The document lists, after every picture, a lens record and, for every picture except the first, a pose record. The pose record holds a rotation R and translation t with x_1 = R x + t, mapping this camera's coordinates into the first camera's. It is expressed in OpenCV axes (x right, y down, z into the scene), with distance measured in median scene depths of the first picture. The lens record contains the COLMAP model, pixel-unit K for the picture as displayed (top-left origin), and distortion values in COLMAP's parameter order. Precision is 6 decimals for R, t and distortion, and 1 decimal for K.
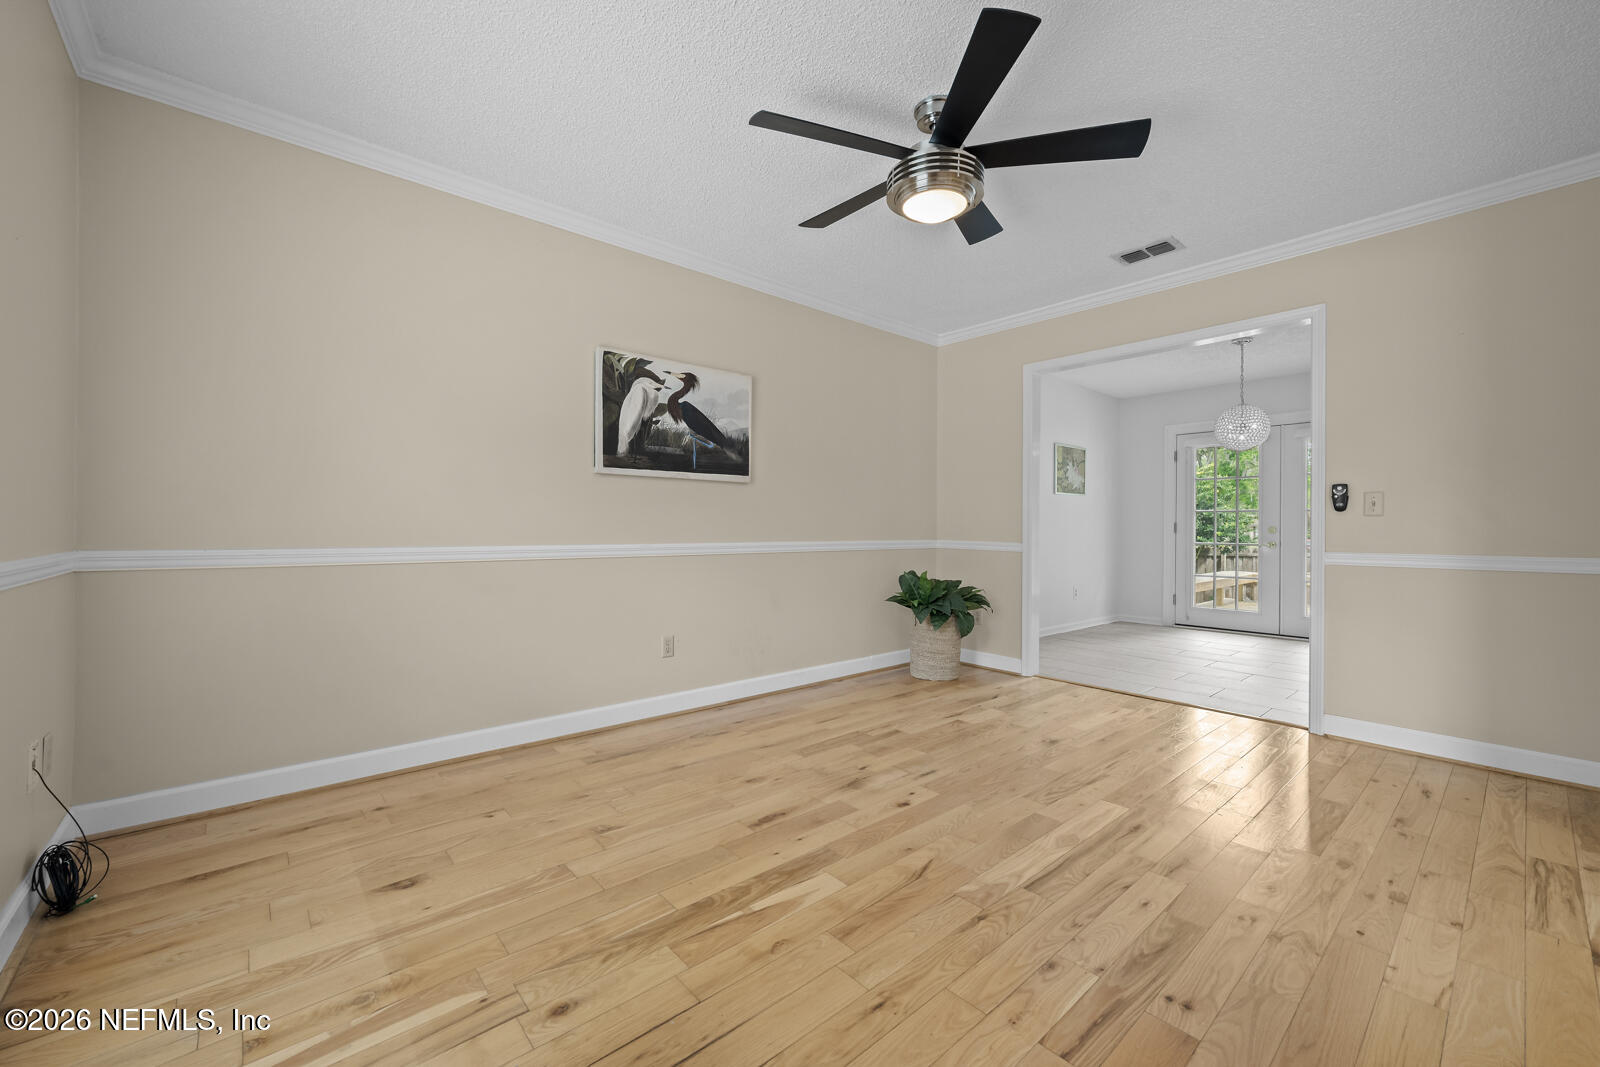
lens RADIAL K [[637.6, 0, 793.0], [0, 637.6, 527.2], [0, 0, 1]] dist [0.001892, -0.000037]
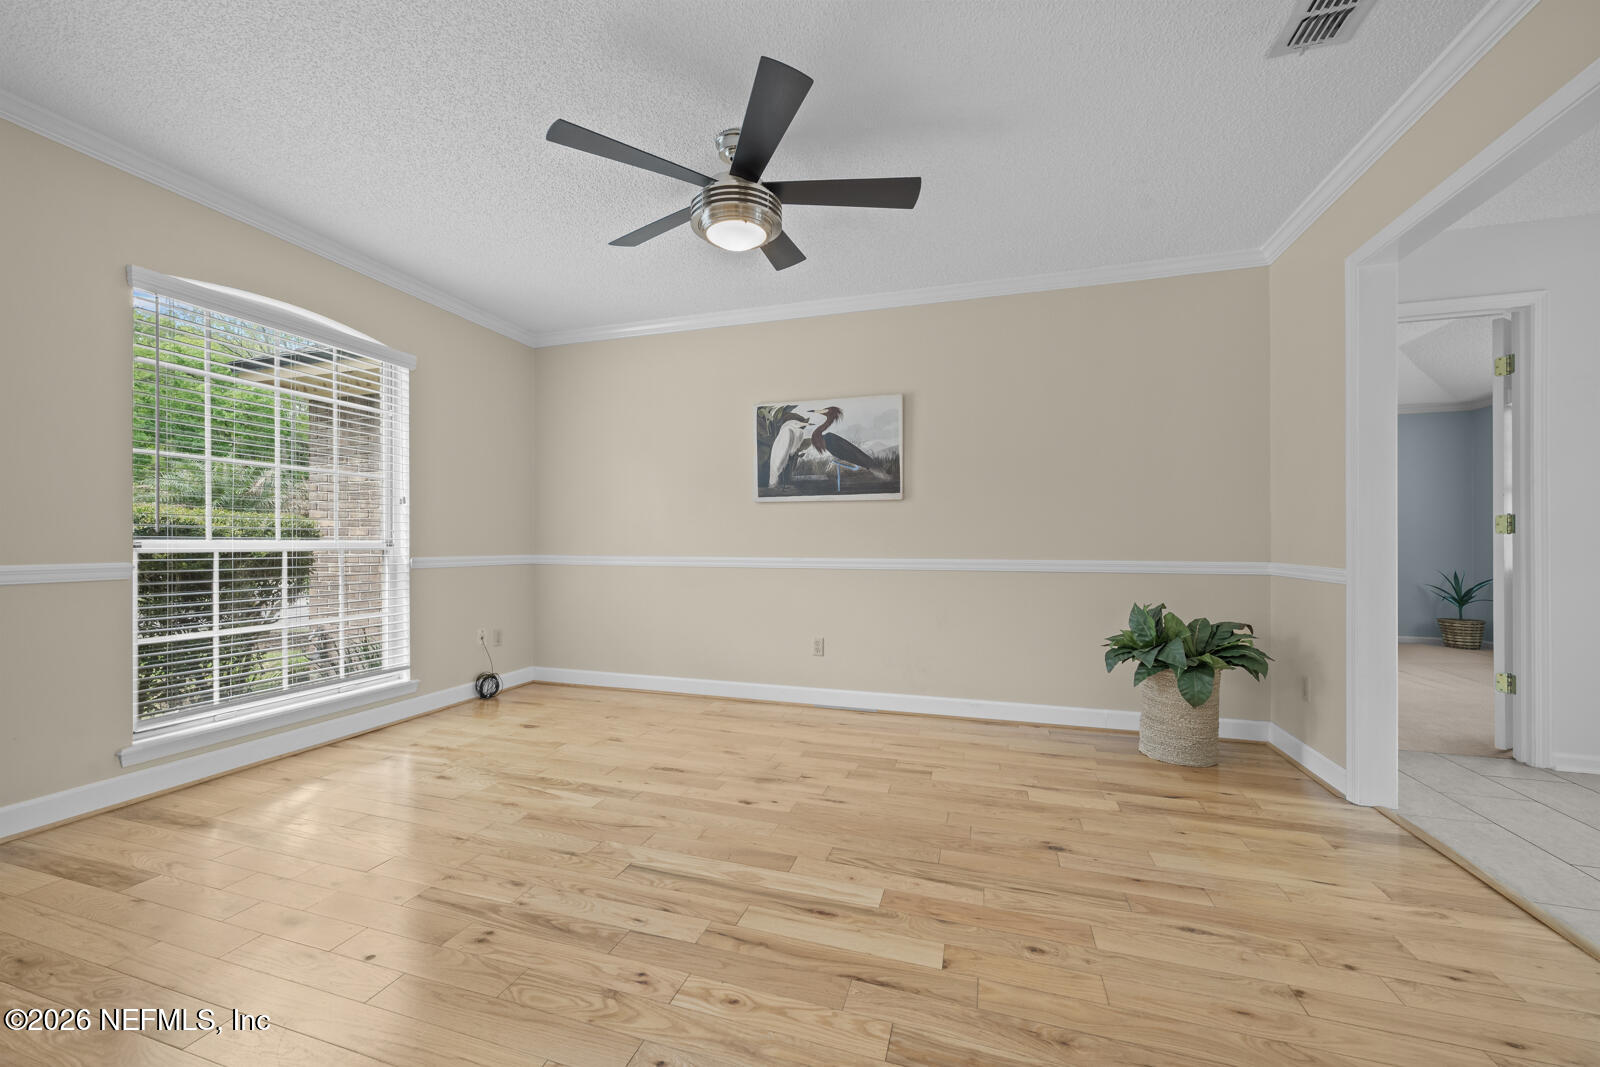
lens RADIAL K [[637.6, 0, 777.6], [0, 637.6, 549.4], [0, 0, 1]] dist [0.001892, -0.000037]
pose [[0.511503, 0.002044, -0.859279, 0.852336], [0.000504, 0.999996, 0.002679, 0.007760], [0.859281, -0.001803, 0.511500, 0.384483]]
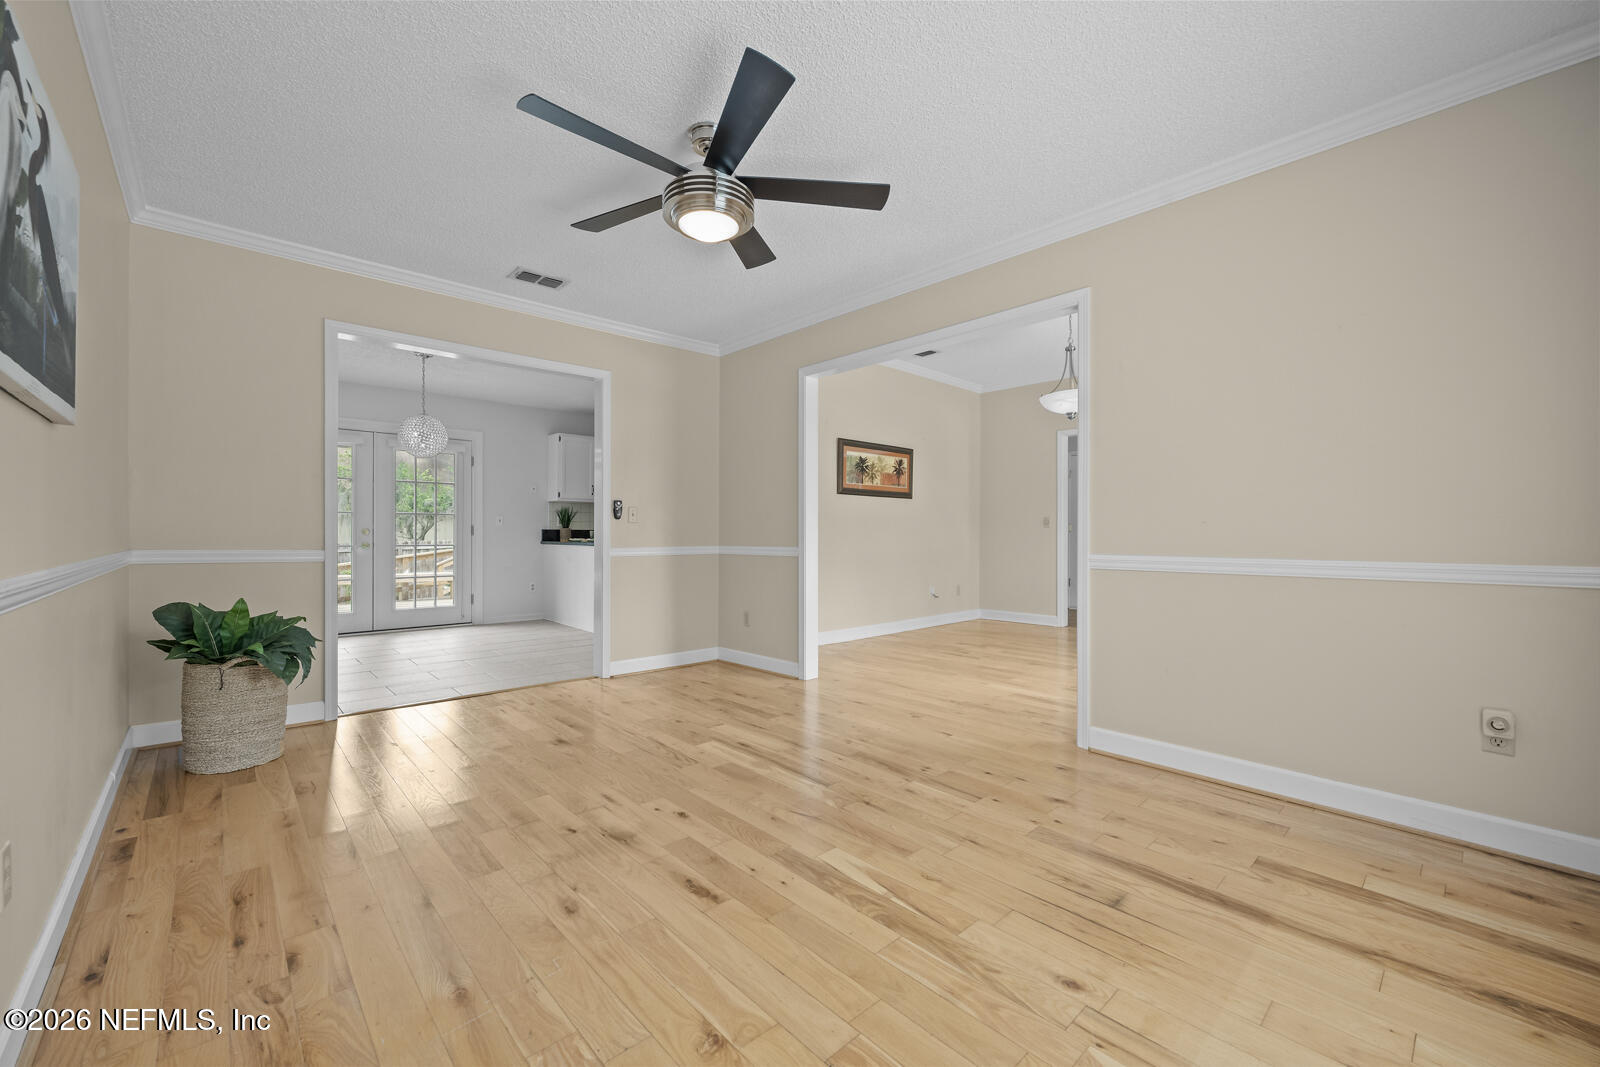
lens RADIAL K [[637.6, 0, 801.2], [0, 637.6, 532.4], [0, 0, 1]] dist [0.001892, -0.000037]
pose [[-0.031641, -0.002946, 0.999495, -0.620216], [-0.005634, 0.999980, 0.002769, -0.001697], [-0.999483, -0.005543, -0.031657, 0.652017]]
